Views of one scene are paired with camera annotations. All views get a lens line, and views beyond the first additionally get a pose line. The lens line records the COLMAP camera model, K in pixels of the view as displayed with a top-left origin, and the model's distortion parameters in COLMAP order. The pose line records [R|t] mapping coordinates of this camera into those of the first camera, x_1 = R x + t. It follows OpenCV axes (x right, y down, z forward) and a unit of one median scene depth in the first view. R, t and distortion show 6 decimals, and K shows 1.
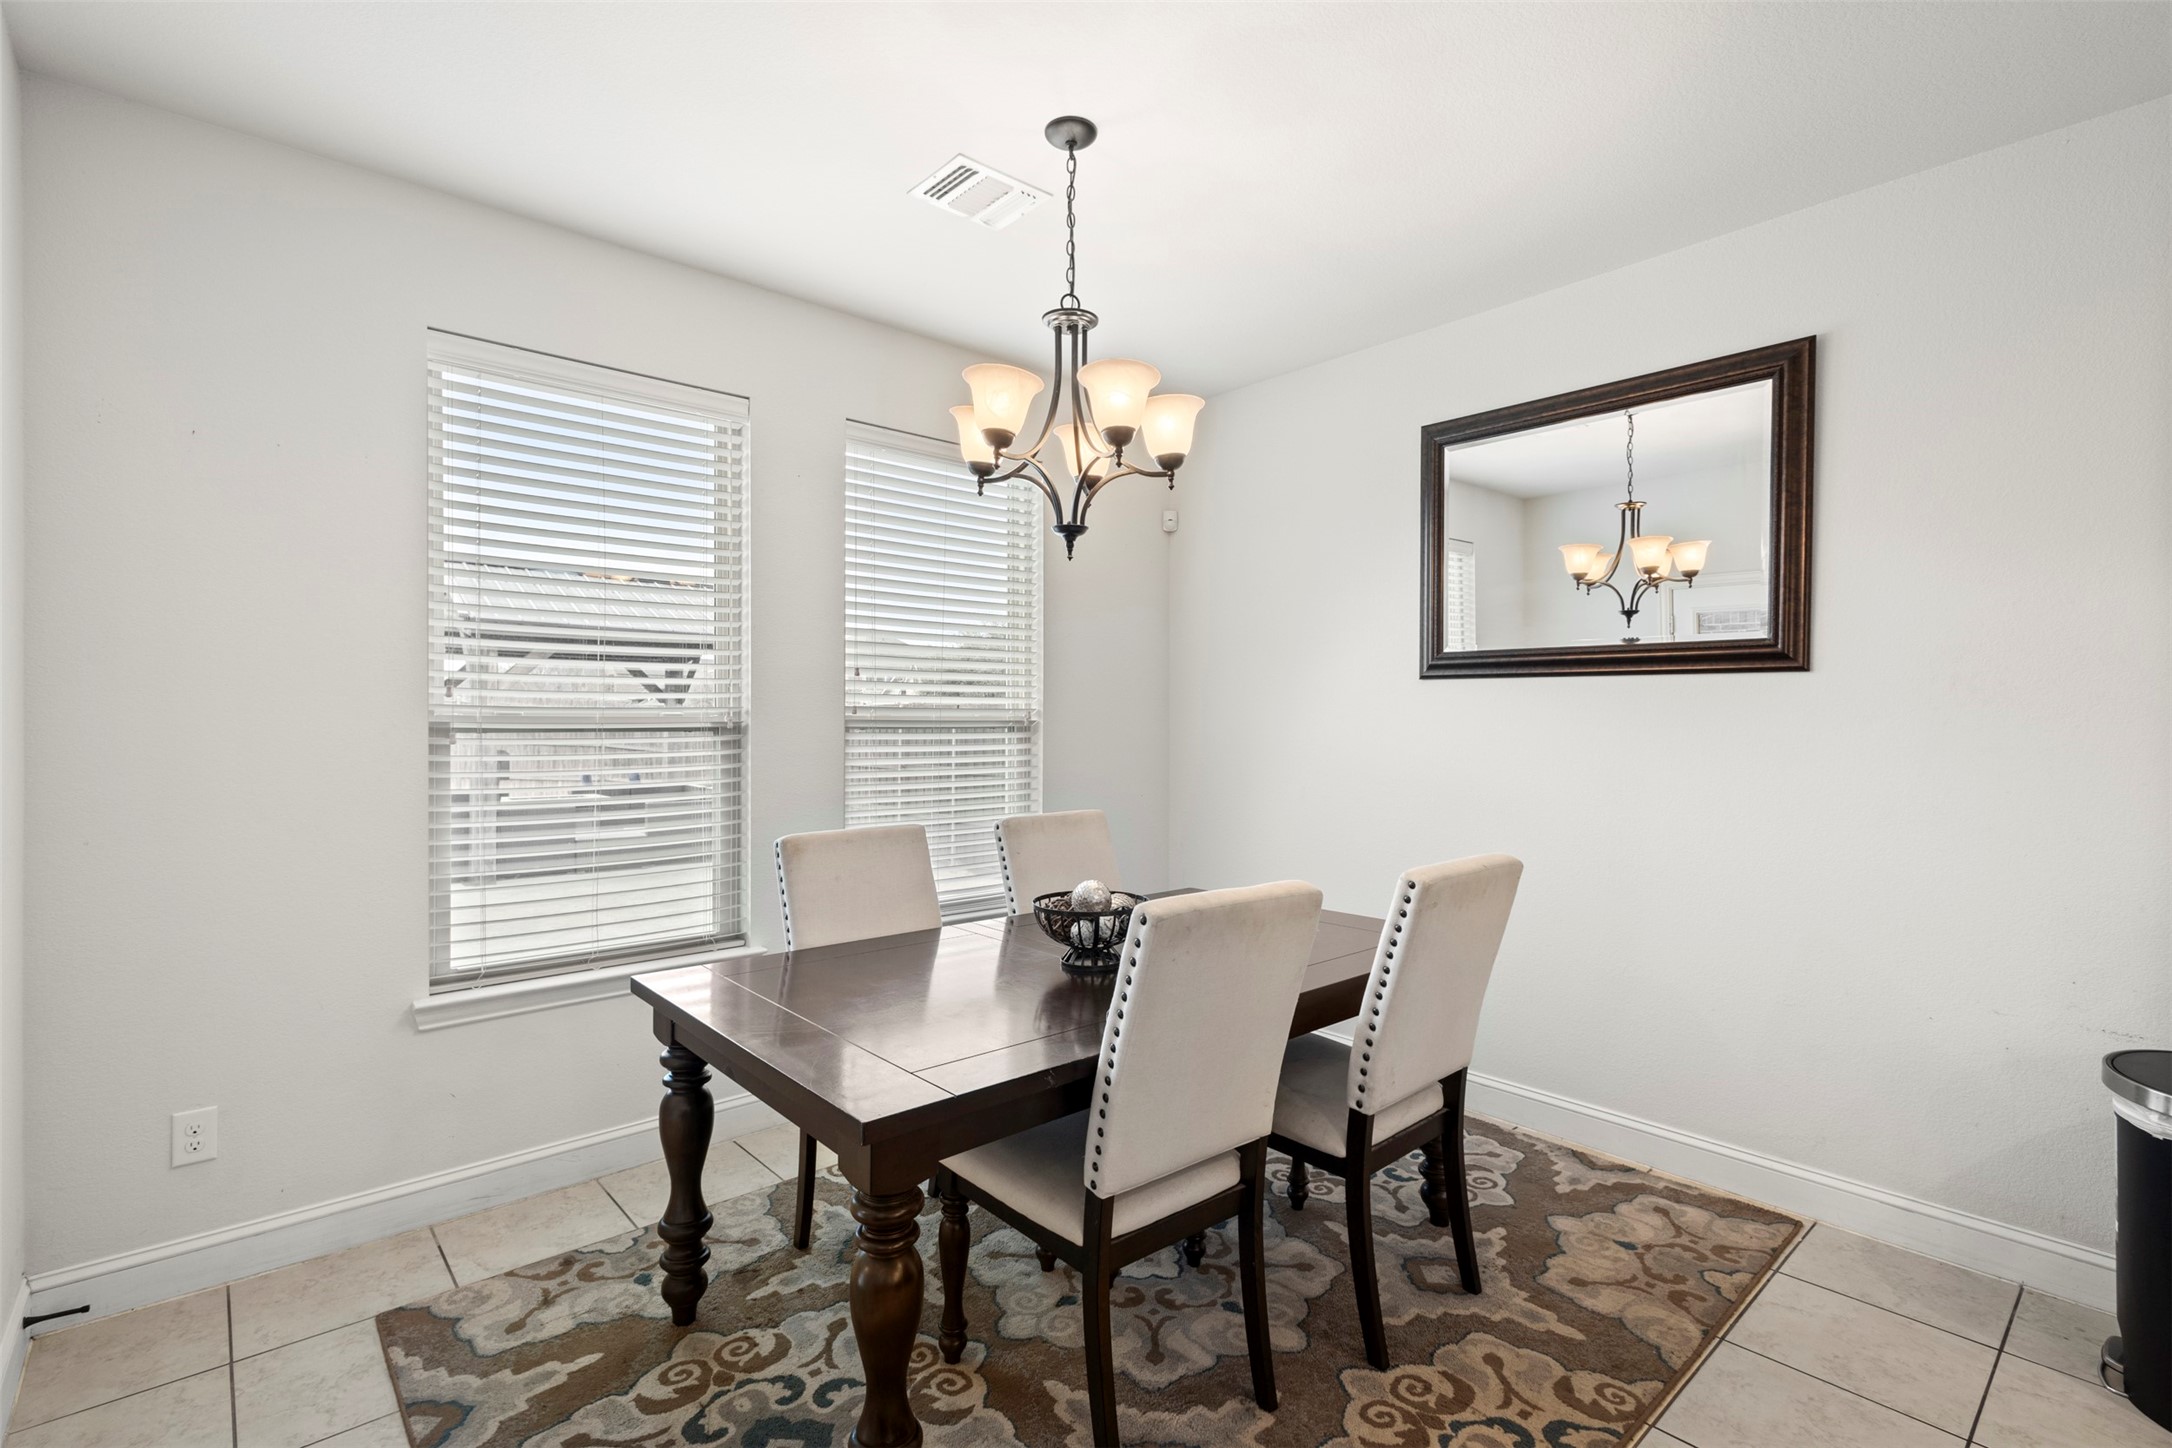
lens RADIAL K [[998.1, 0, 1080.3], [0, 998.1, 726.8], [0, 0, 1]] dist [0.002008, -0.000685]
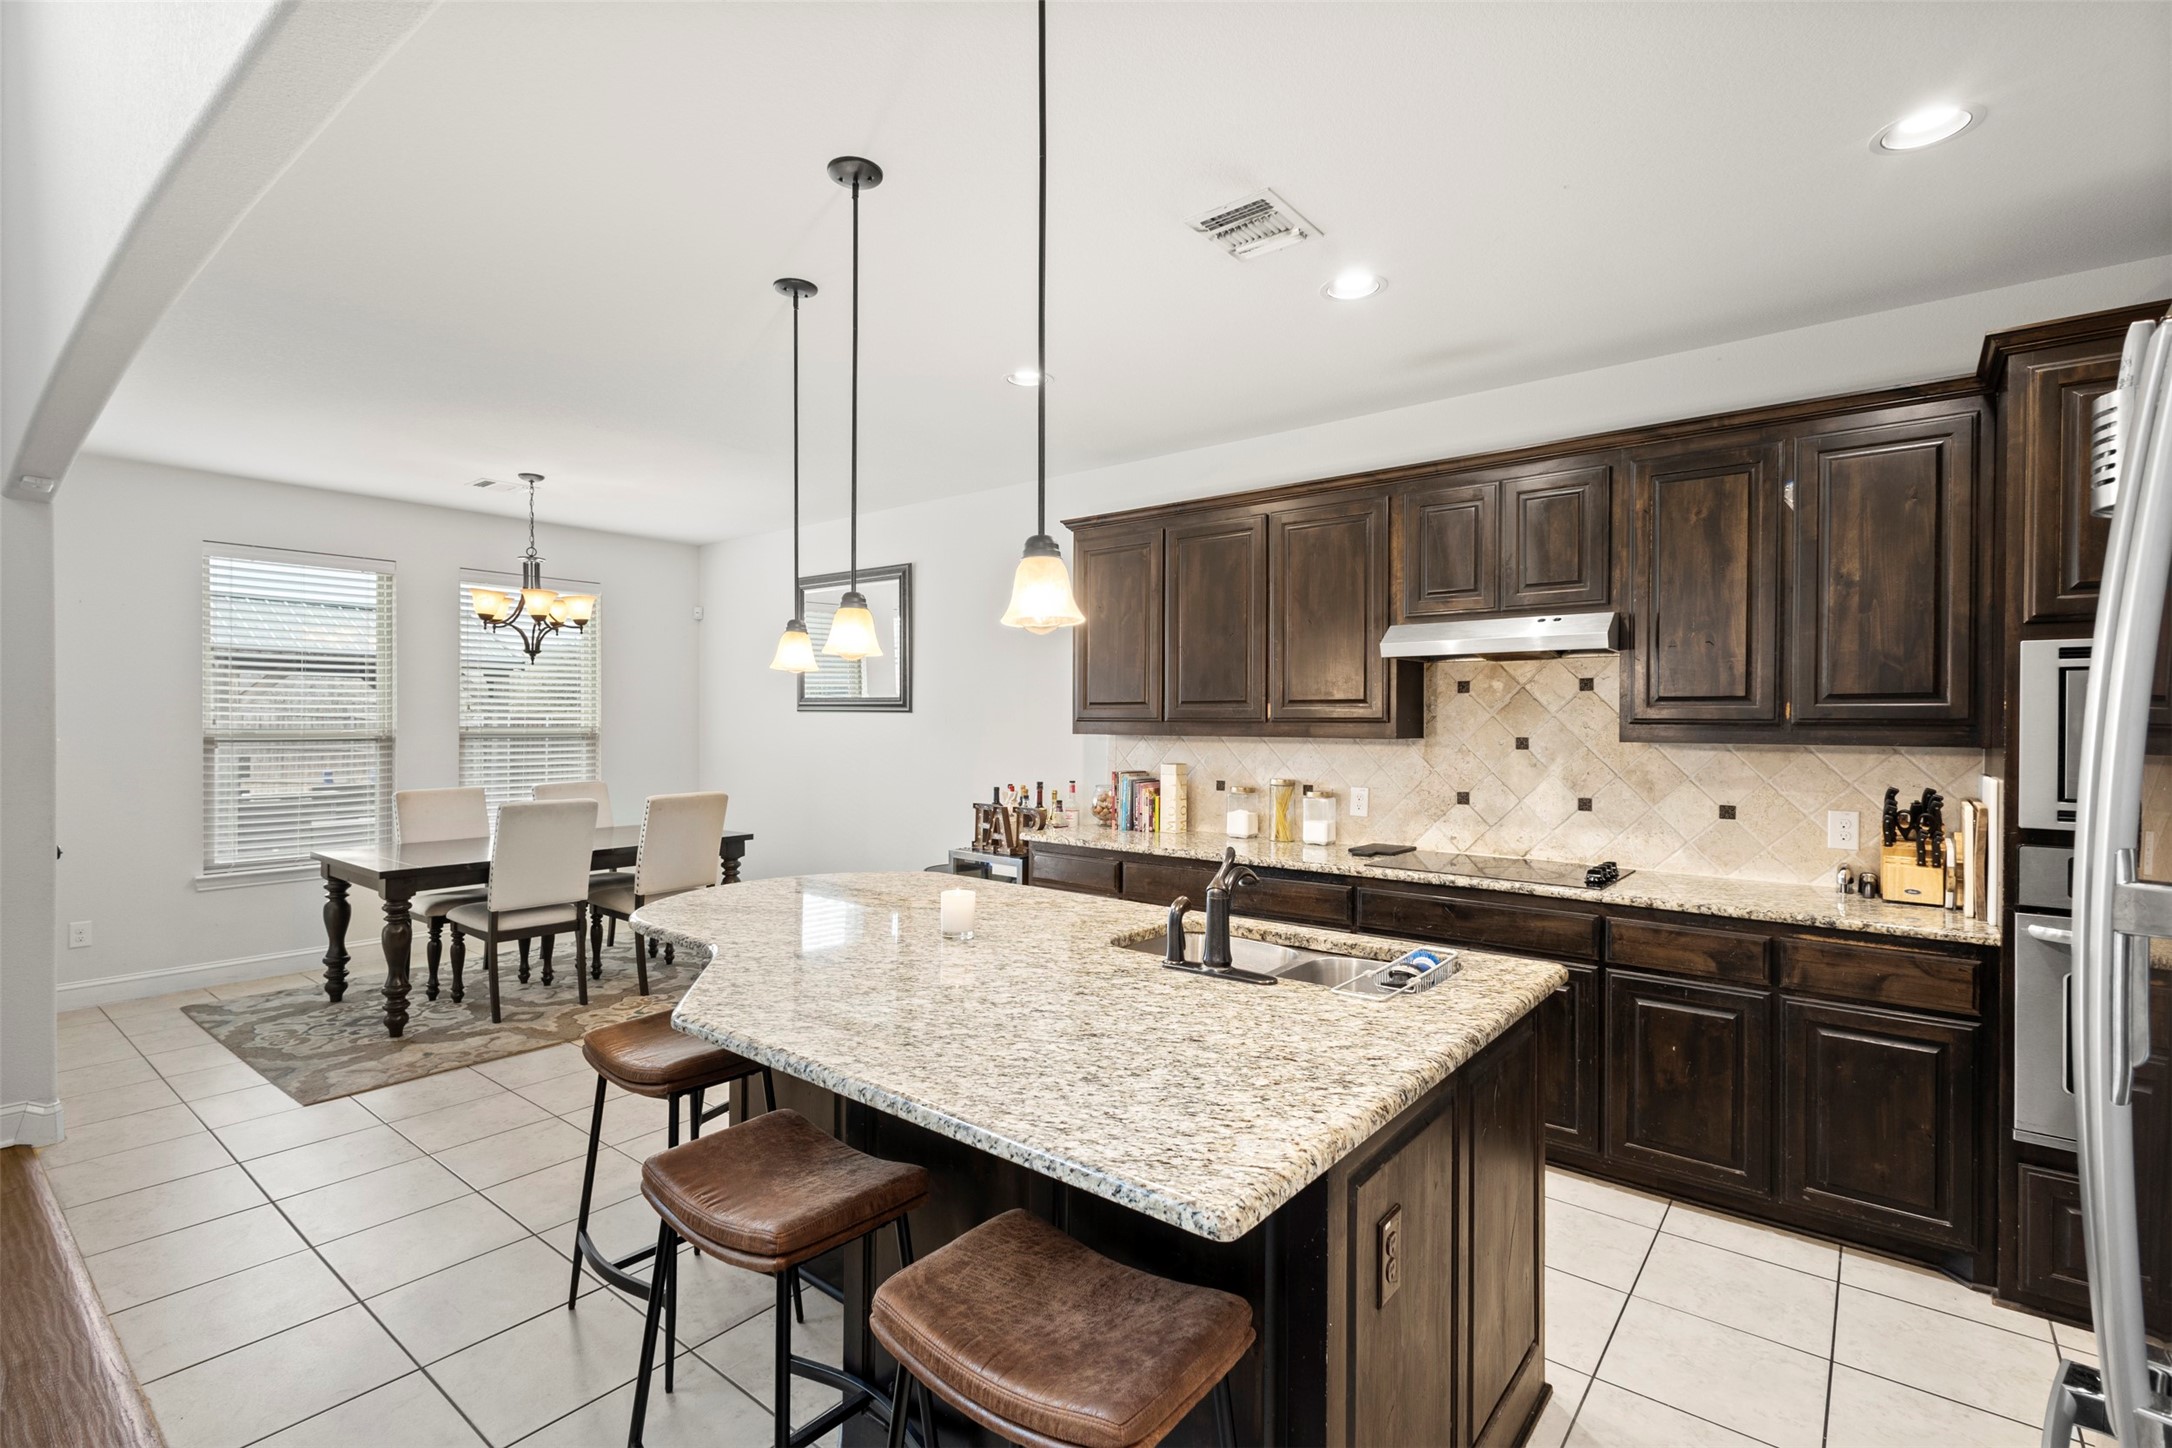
lens RADIAL K [[998.1, 0, 1090.9], [0, 998.1, 723.9], [0, 0, 1]] dist [0.002008, -0.000685]
pose [[0.984428, -0.000795, 0.175787, 0.742292], [0.001682, 0.999987, -0.004894, -0.018842], [-0.175780, 0.005114, 0.984416, -1.278455]]
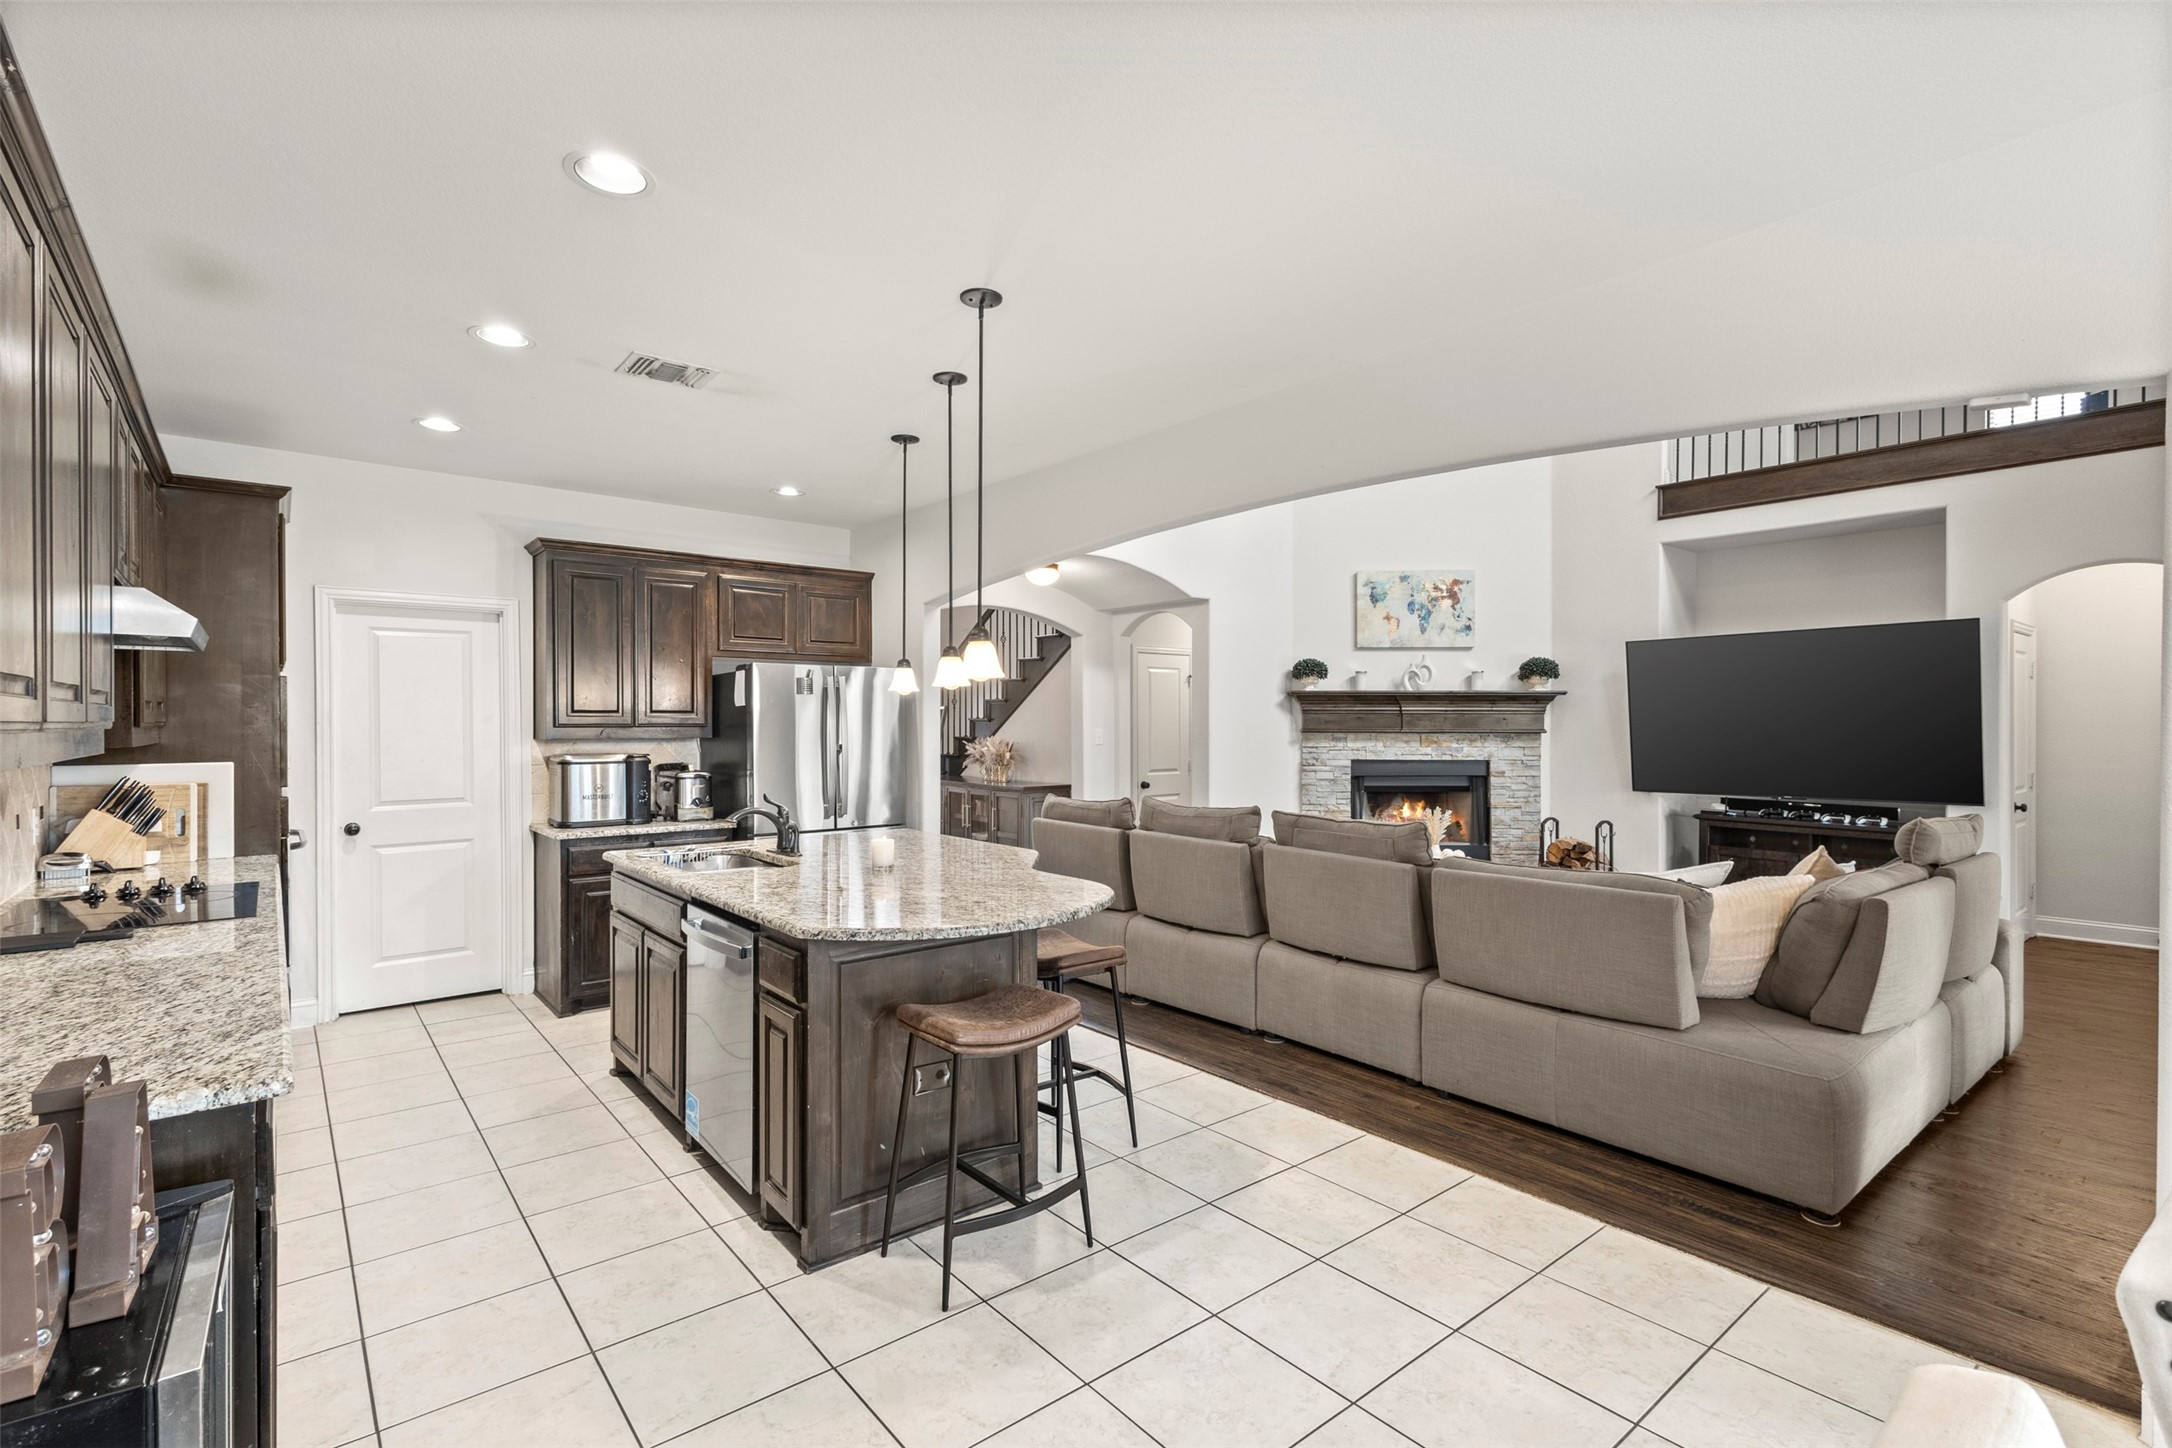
lens RADIAL K [[998.1, 0, 1086.5], [0, 998.1, 728.8], [0, 0, 1]] dist [0.002008, -0.000685]
pose [[-0.999451, -0.006417, 0.032512, 0.469938], [-0.006061, 0.999921, 0.011050, -0.043282], [-0.032580, 0.010847, -0.999410, 1.006540]]
